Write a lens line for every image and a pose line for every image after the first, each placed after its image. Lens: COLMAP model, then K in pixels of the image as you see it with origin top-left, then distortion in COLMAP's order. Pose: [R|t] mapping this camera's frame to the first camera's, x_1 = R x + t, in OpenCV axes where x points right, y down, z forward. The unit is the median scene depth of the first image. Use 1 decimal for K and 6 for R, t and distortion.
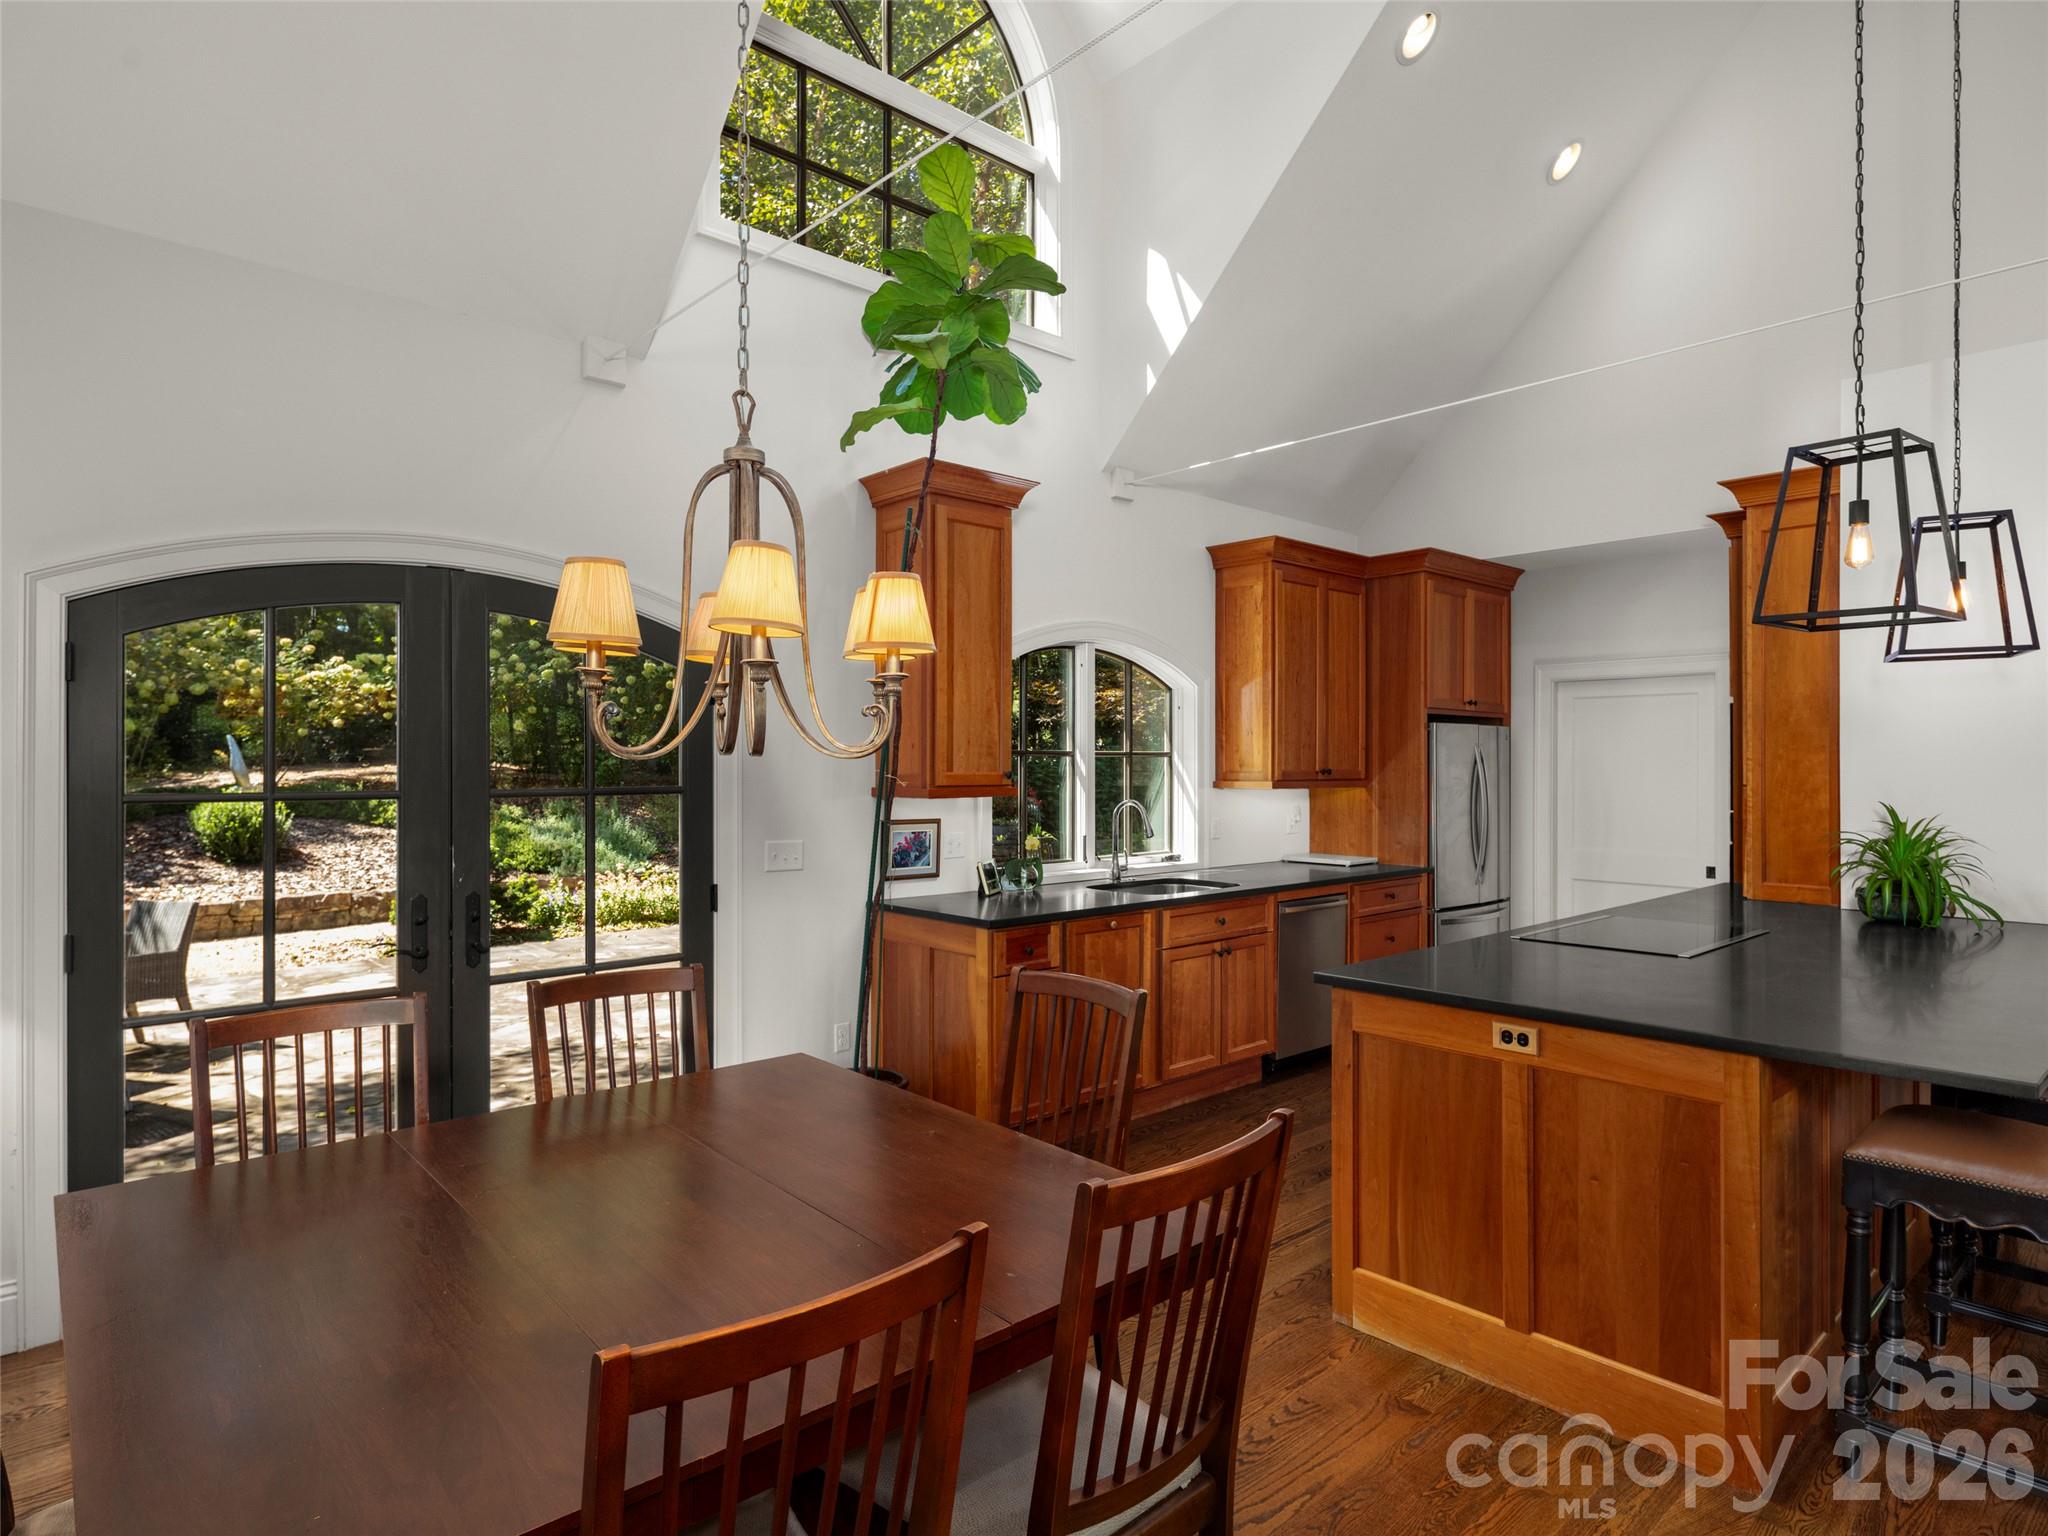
lens RADIAL K [[1136.8, 0, 1024.0], [0, 1136.8, 768.0], [0, 0, 1]] dist [0.001176, -0.000199]
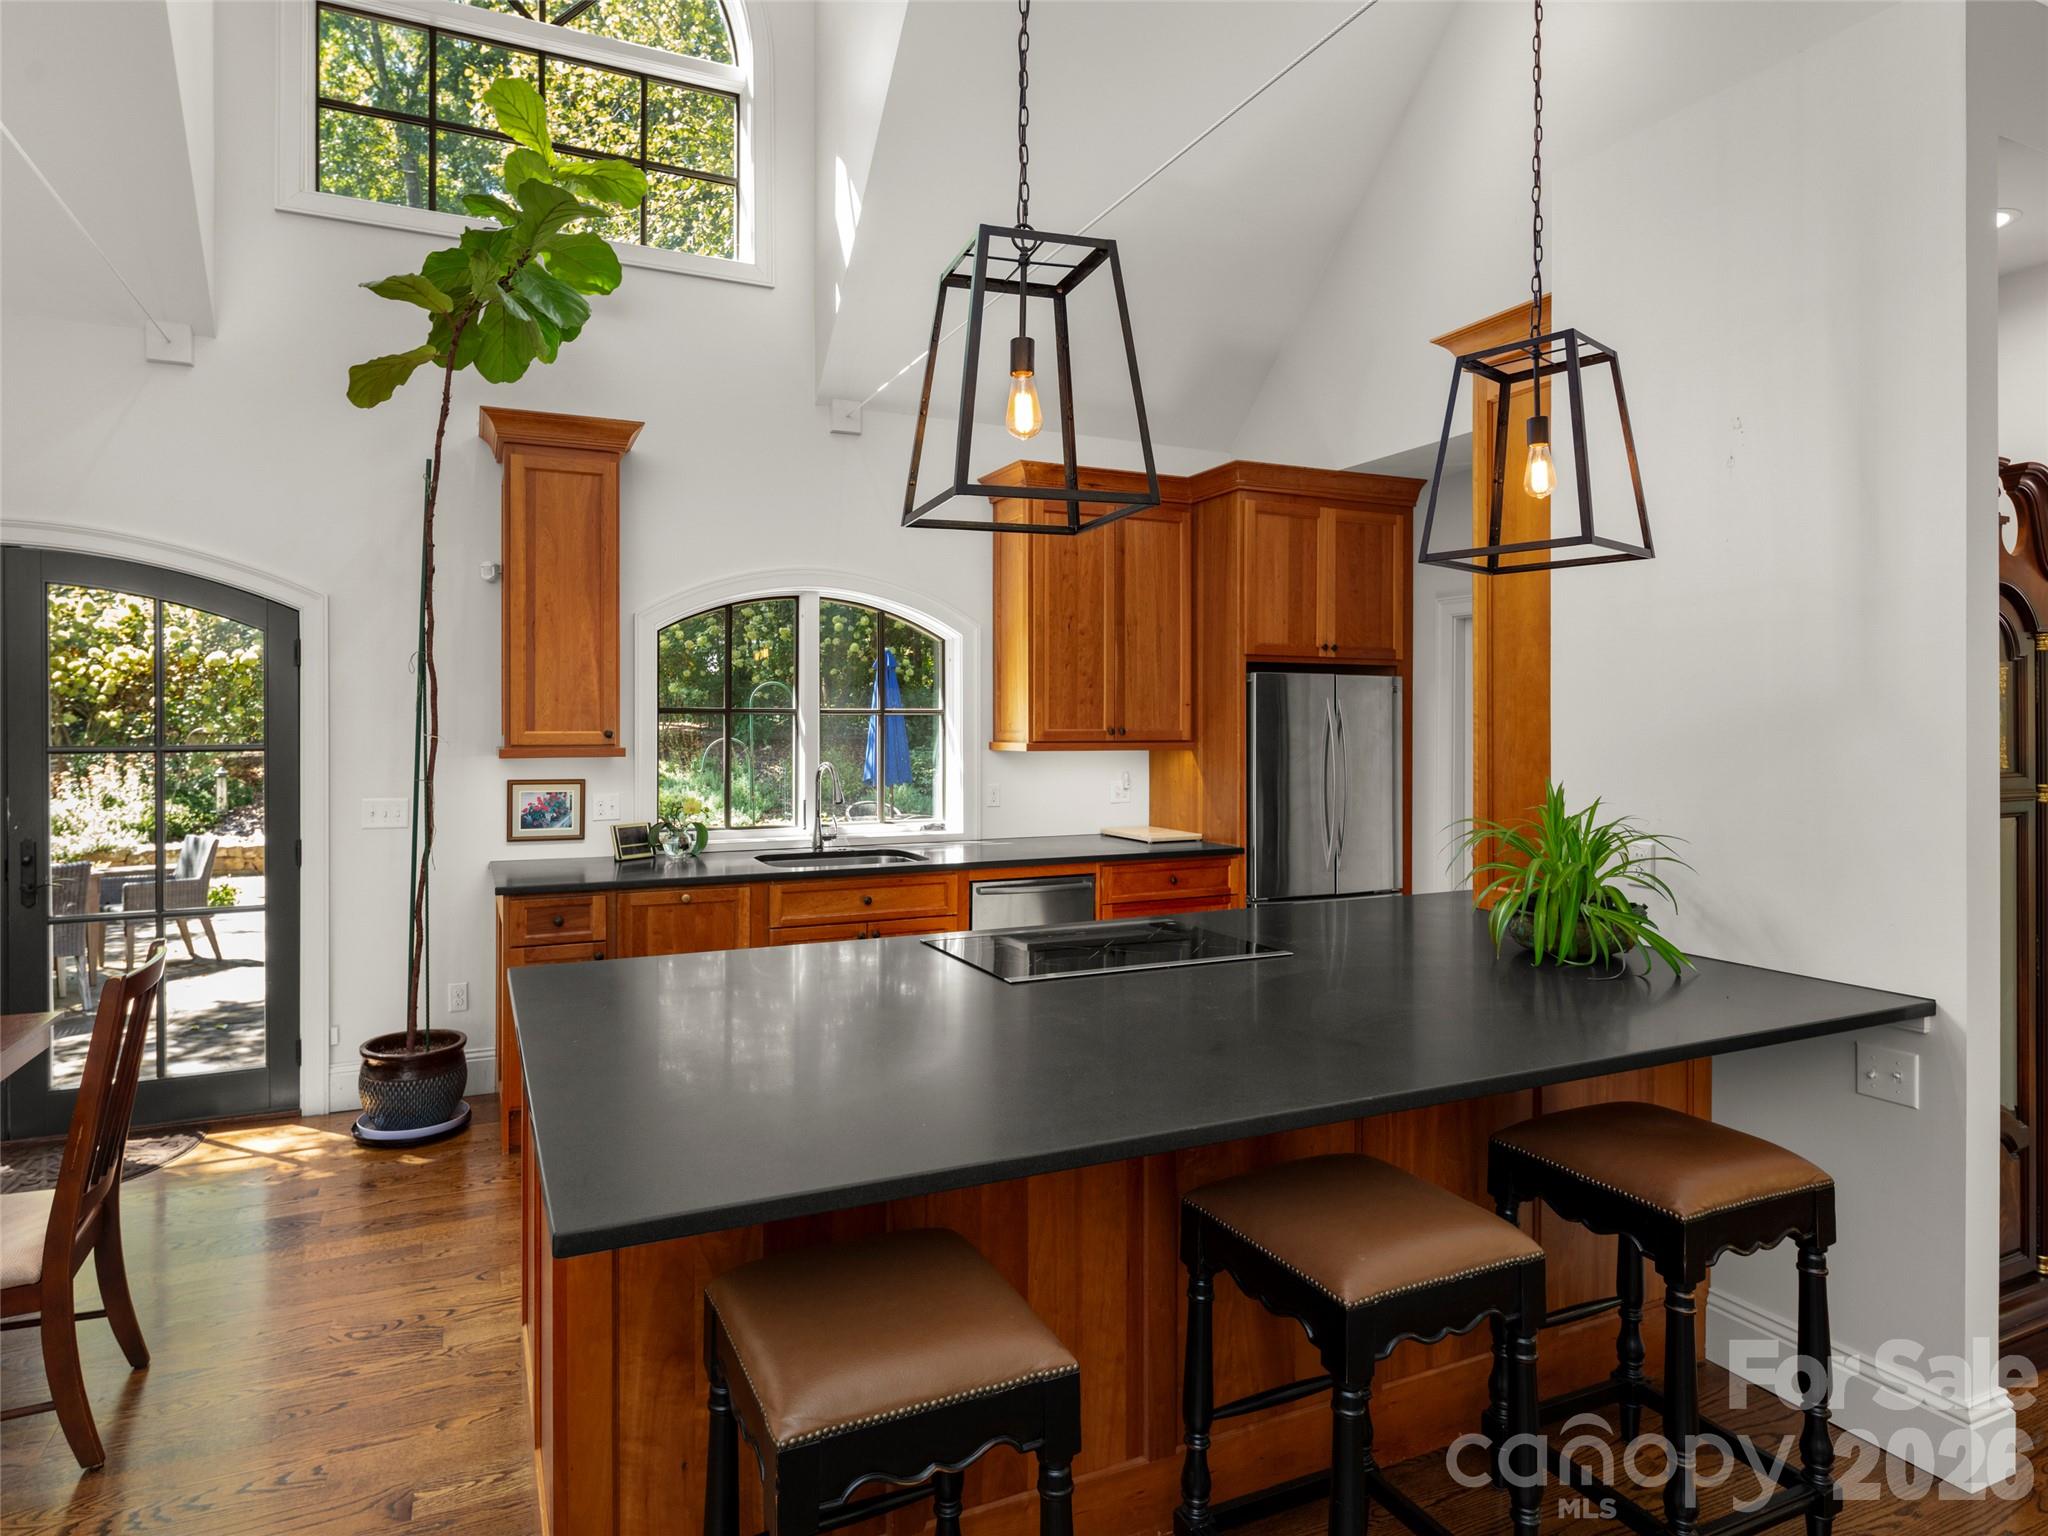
lens RADIAL K [[1130.6, 0, 968.1], [0, 1130.6, 746.6], [0, 0, 1]] dist [-0.016822, -0.000457]
pose [[0.944682, 0.006106, -0.327931, 0.454717], [-0.000941, 0.999873, 0.015906, 0.000735], [0.327987, -0.014718, 0.944568, 0.164798]]
